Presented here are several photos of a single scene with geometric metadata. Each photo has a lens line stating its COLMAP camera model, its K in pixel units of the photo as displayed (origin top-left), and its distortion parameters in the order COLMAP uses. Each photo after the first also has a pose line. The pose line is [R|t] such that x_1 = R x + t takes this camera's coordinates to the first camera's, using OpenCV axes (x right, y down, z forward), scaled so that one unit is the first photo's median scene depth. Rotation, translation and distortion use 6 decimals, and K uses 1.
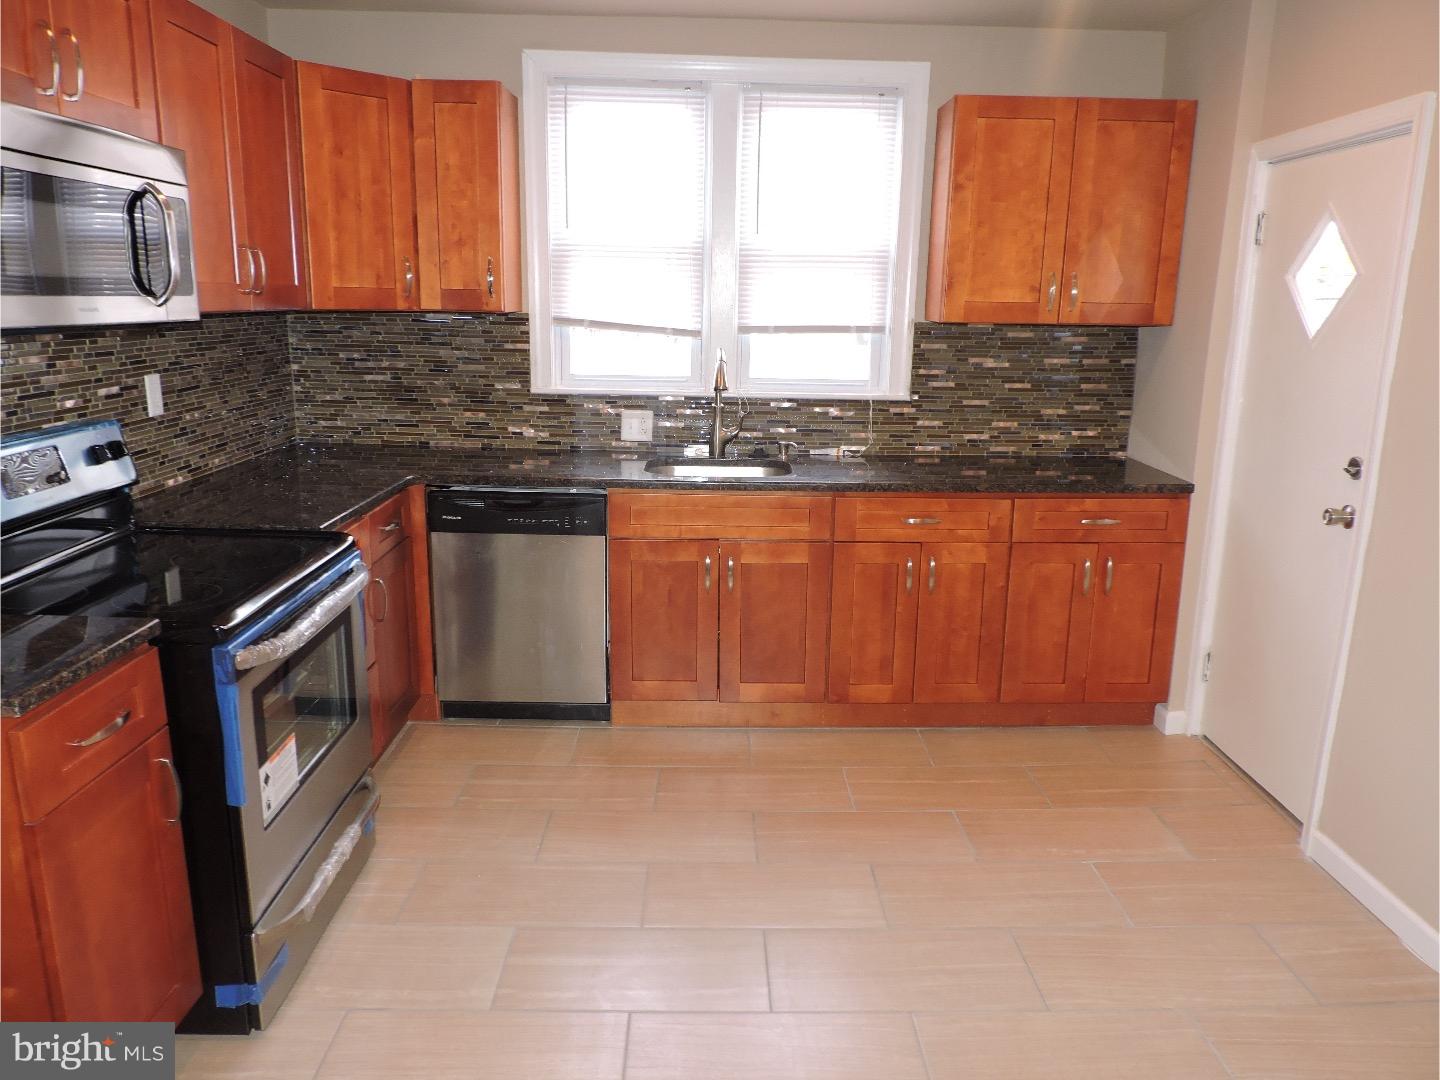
lens RADIAL K [[1025.3, 0, 717.6], [0, 1025.3, 548.6], [0, 0, 1]] dist [-0.010491, -0.007536]
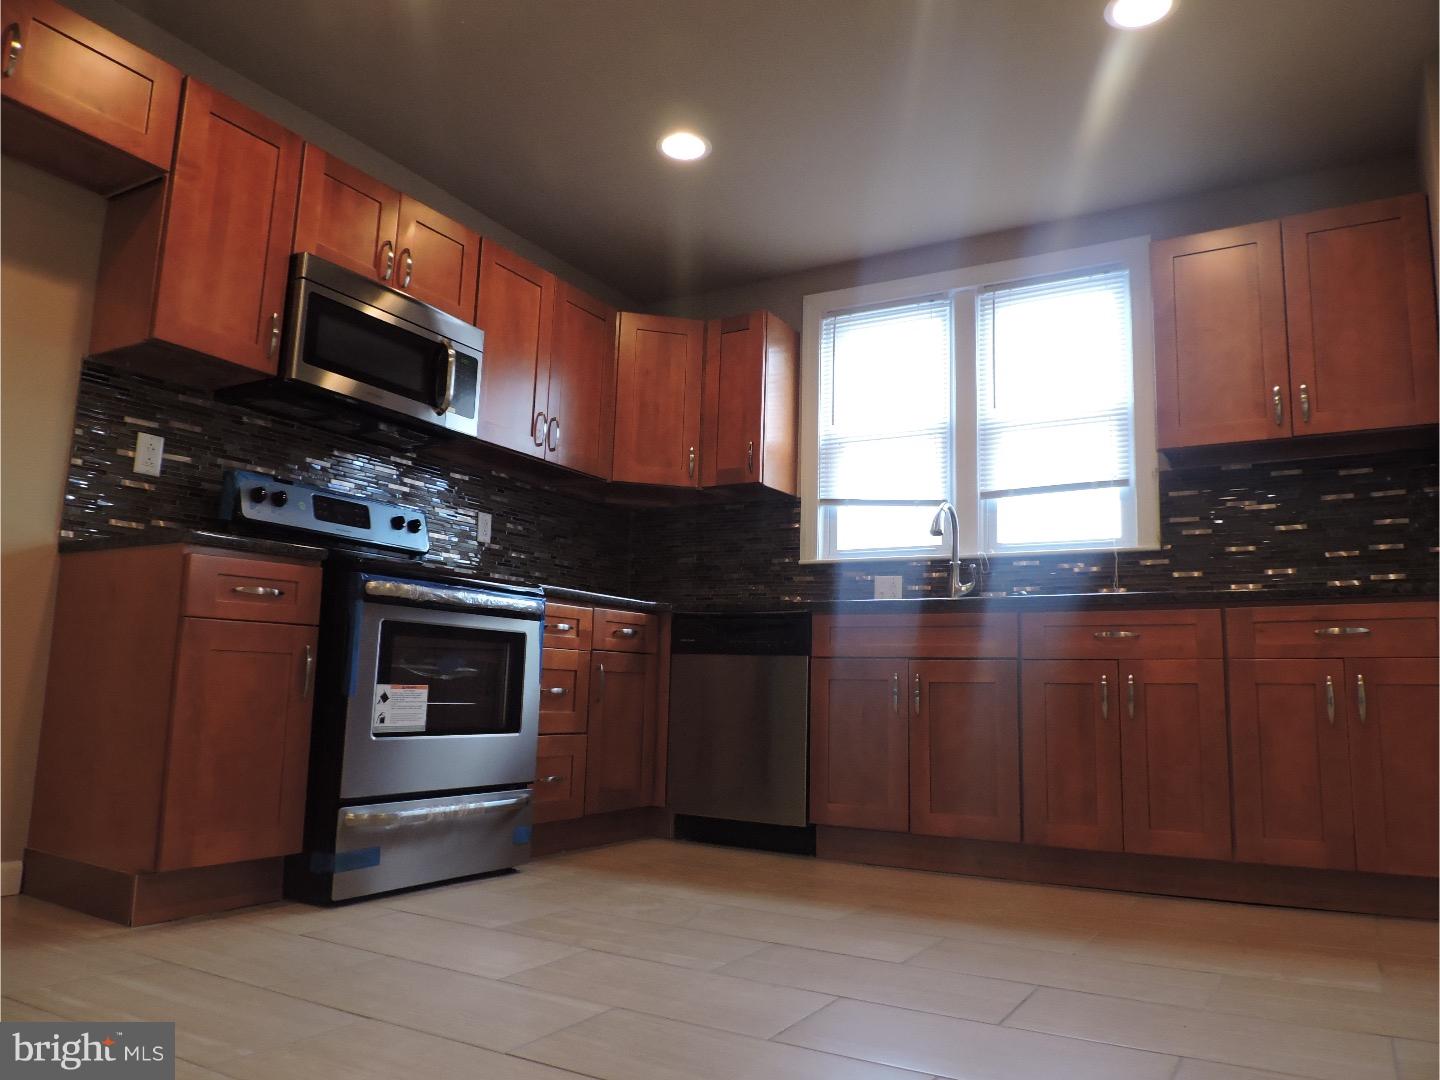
lens RADIAL K [[1025.3, 0, 710.9], [0, 1025.3, 549.9], [0, 0, 1]] dist [-0.010491, -0.007536]
pose [[0.852150, -0.060703, -0.519765, 0.326485], [-0.141737, 0.929348, -0.340915, 0.234371], [0.503737, 0.364181, 0.783340, 0.060160]]
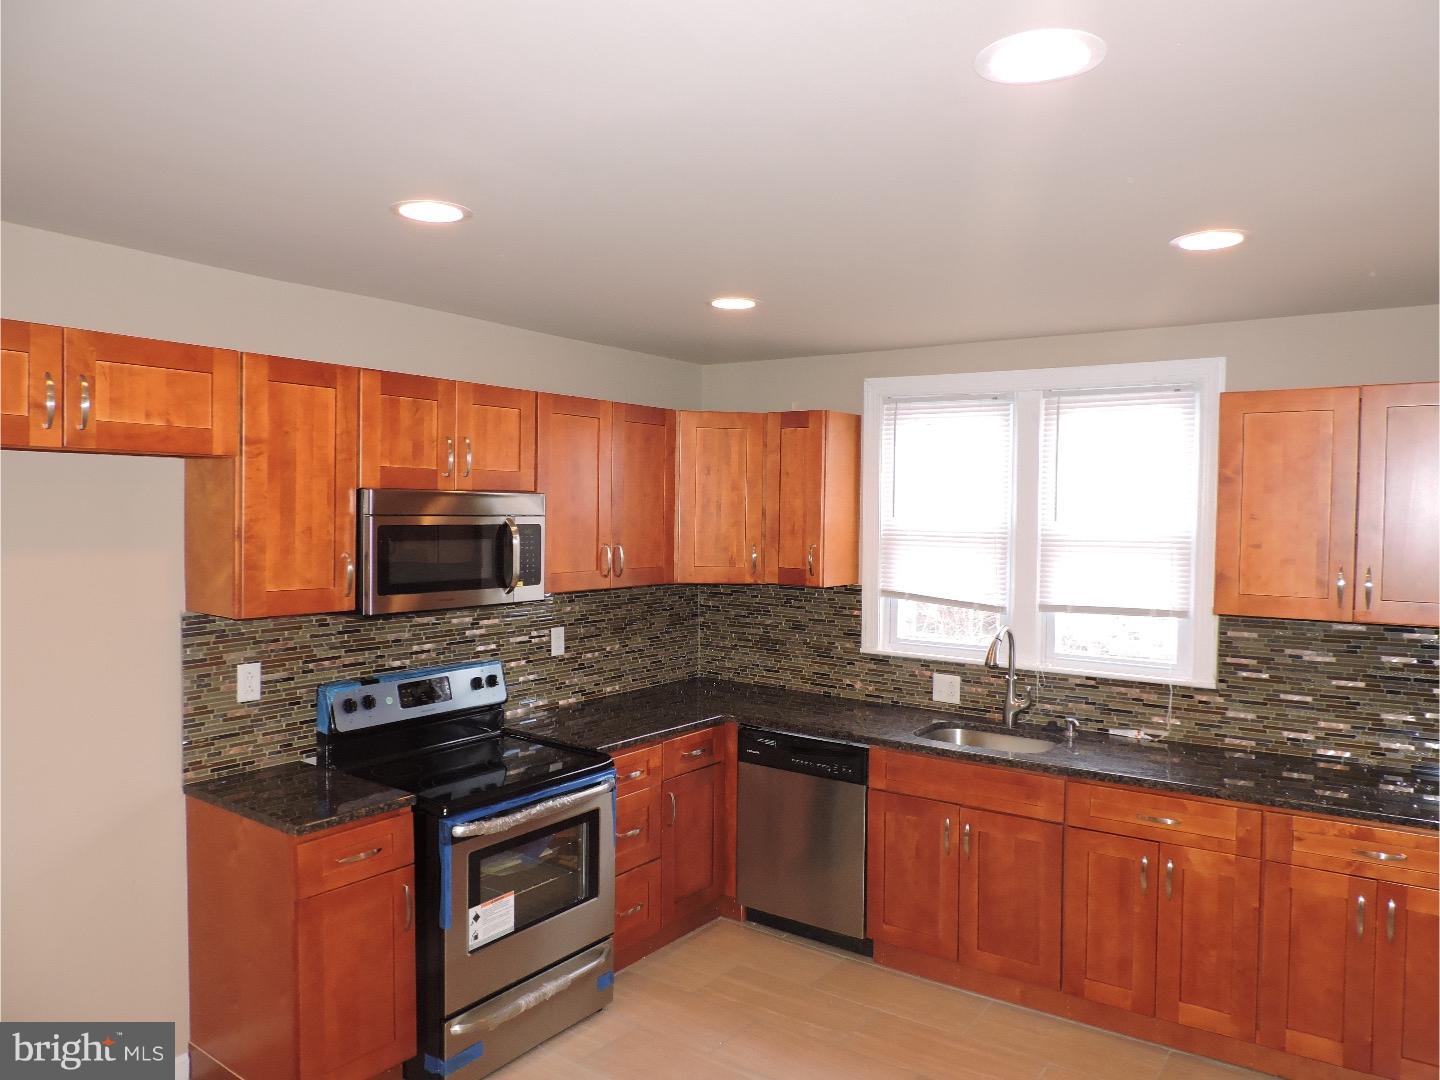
lens RADIAL K [[1025.3, 0, 712.6], [0, 1025.3, 555.5], [0, 0, 1]] dist [-0.010491, -0.007536]
pose [[0.806328, 0.017684, -0.591205, 0.373055], [-0.136645, 0.978082, -0.157111, -0.053659], [0.575468, 0.207468, 0.791071, -0.043165]]
